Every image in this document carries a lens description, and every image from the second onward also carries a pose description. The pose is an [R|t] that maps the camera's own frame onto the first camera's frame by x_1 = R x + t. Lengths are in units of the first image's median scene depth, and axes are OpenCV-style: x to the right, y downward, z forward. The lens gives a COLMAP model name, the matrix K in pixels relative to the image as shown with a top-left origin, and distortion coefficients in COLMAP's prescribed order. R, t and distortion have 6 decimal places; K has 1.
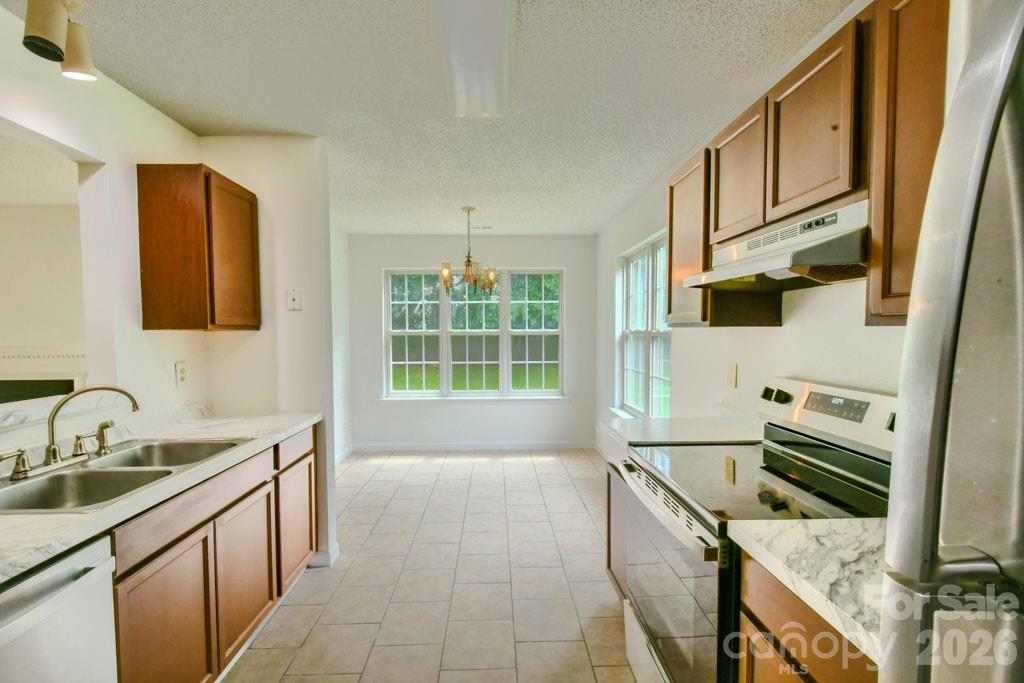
lens RADIAL K [[452.2, 0, 493.5], [0, 452.2, 343.0], [0, 0, 1]] dist [-0.001220, 0.000198]
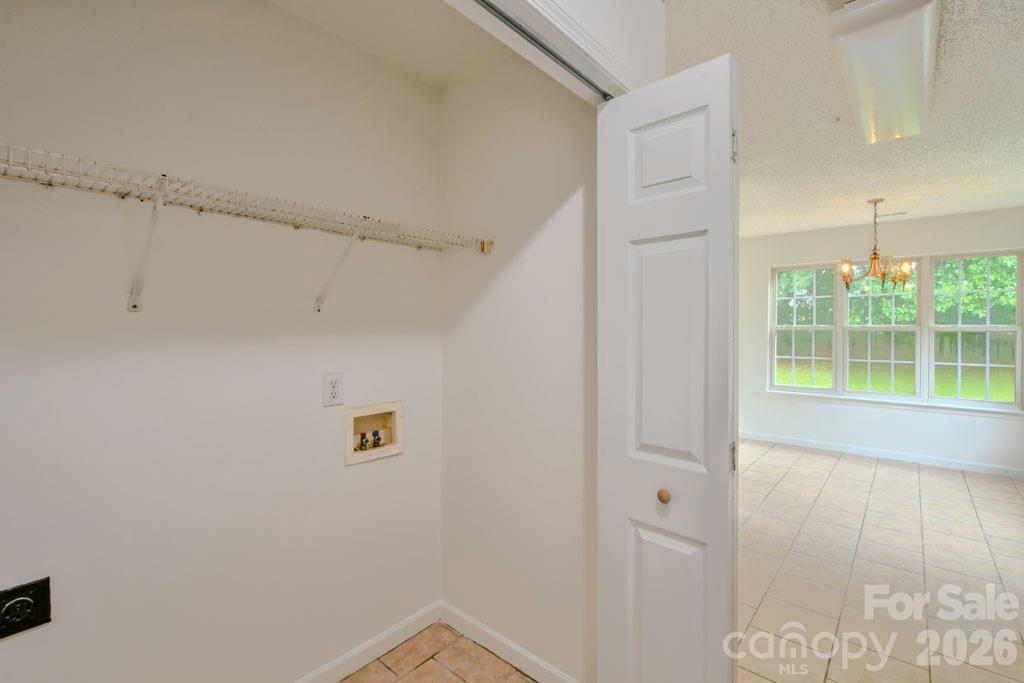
lens RADIAL K [[451.1, 0, 512.9], [0, 451.1, 333.1], [0, 0, 1]] dist [-0.003103, -0.000476]
pose [[0.752287, 0.014020, -0.658686, -0.000401], [-0.020726, 0.999782, -0.002392, 0.005096], [0.658509, 0.015451, 0.752414, -0.195512]]
